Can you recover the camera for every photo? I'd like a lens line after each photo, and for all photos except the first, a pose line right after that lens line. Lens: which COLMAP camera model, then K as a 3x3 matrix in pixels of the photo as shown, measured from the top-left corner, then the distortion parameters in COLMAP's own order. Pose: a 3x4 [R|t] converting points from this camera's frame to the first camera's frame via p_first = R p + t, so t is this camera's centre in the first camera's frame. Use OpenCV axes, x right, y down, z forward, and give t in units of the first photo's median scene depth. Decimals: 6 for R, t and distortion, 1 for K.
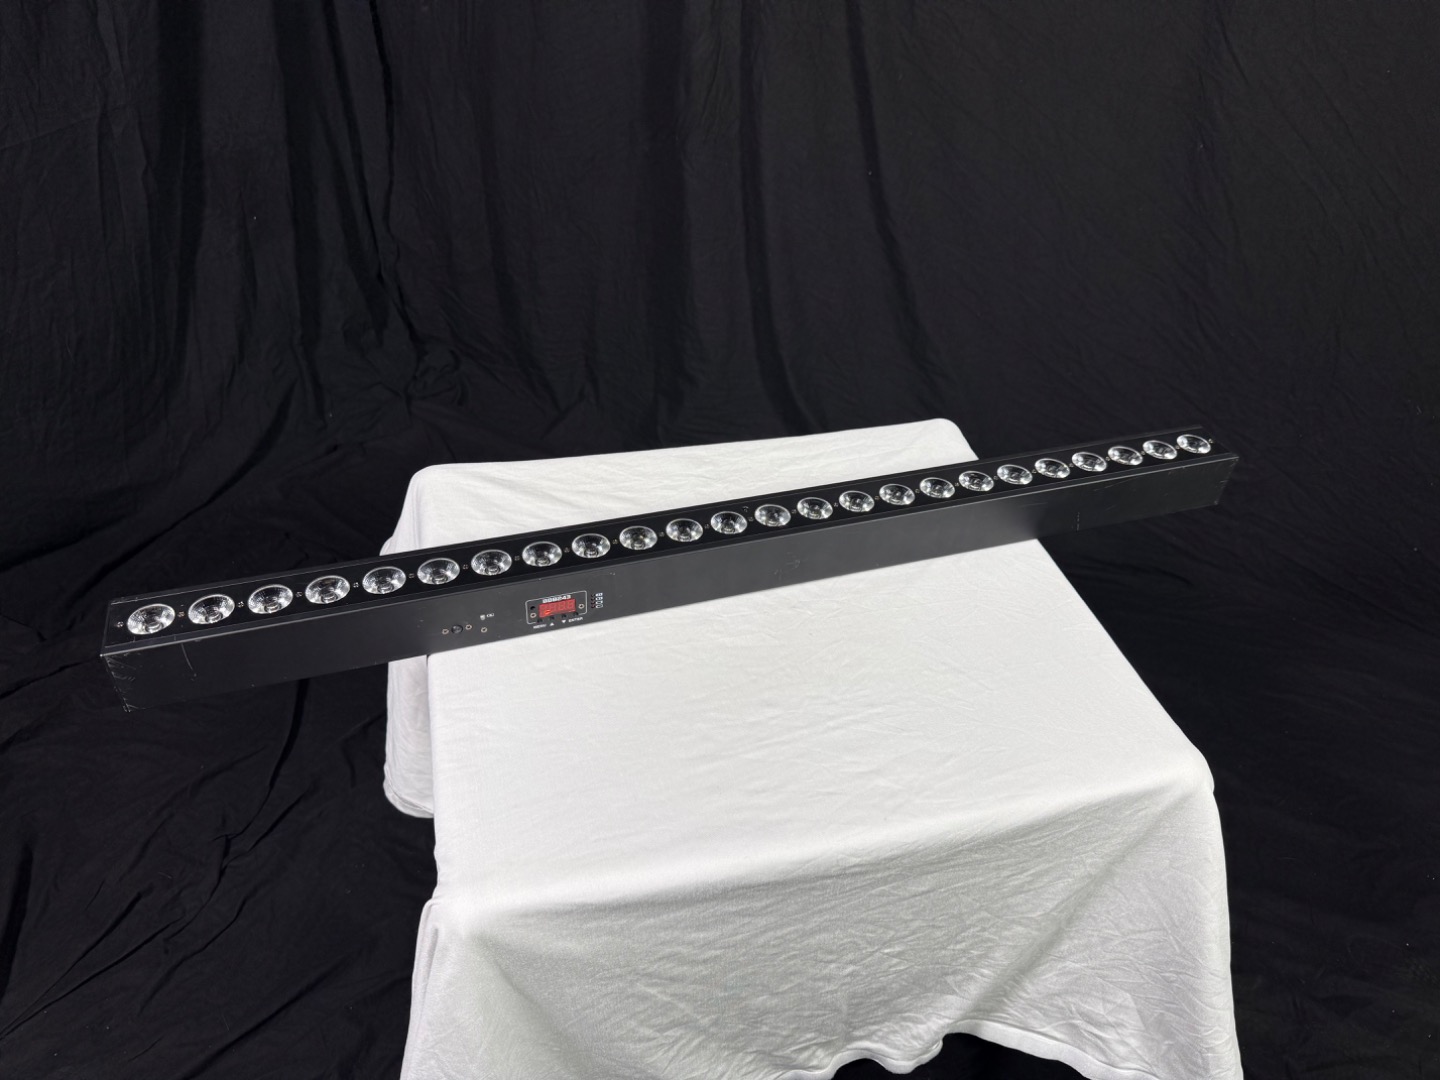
lens RADIAL K [[1032.7, 0, 728.9], [0, 1032.7, 560.2], [0, 0, 1]] dist [-0.000995, -0.013338]
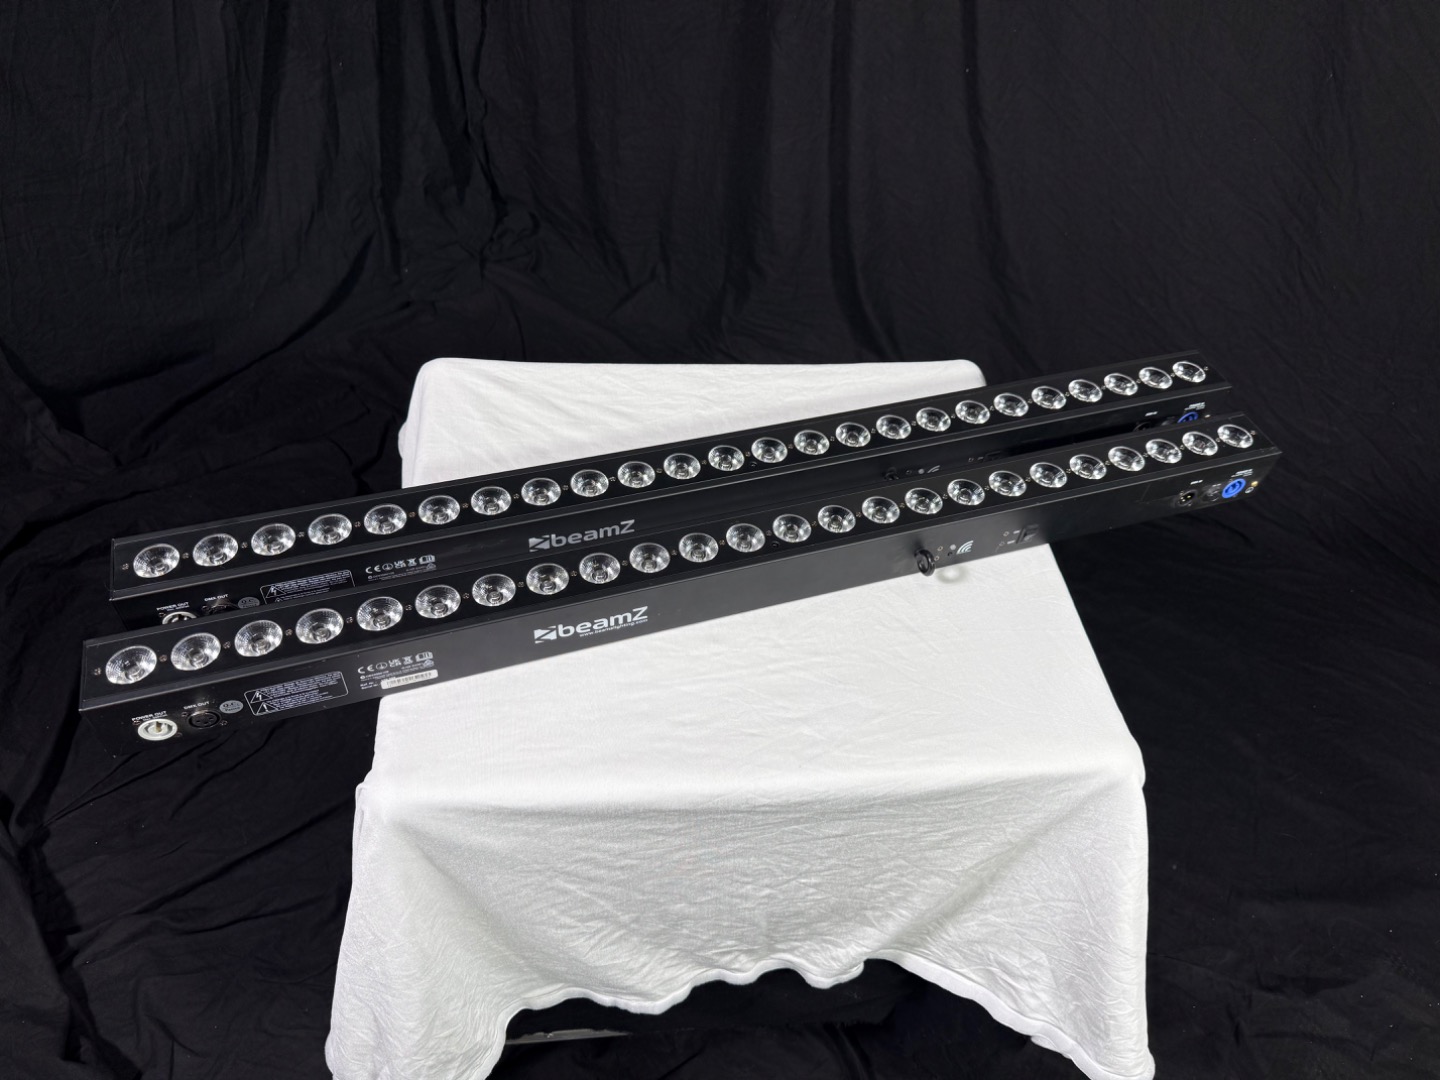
lens RADIAL K [[1032.7, 0, 710.0], [0, 1032.7, 561.3], [0, 0, 1]] dist [-0.000995, -0.013338]
pose [[0.987904, 0.126261, -0.090018, 0.098119], [-0.114280, 0.985207, 0.127703, -0.058017], [0.104810, -0.115871, 0.987719, -0.009517]]
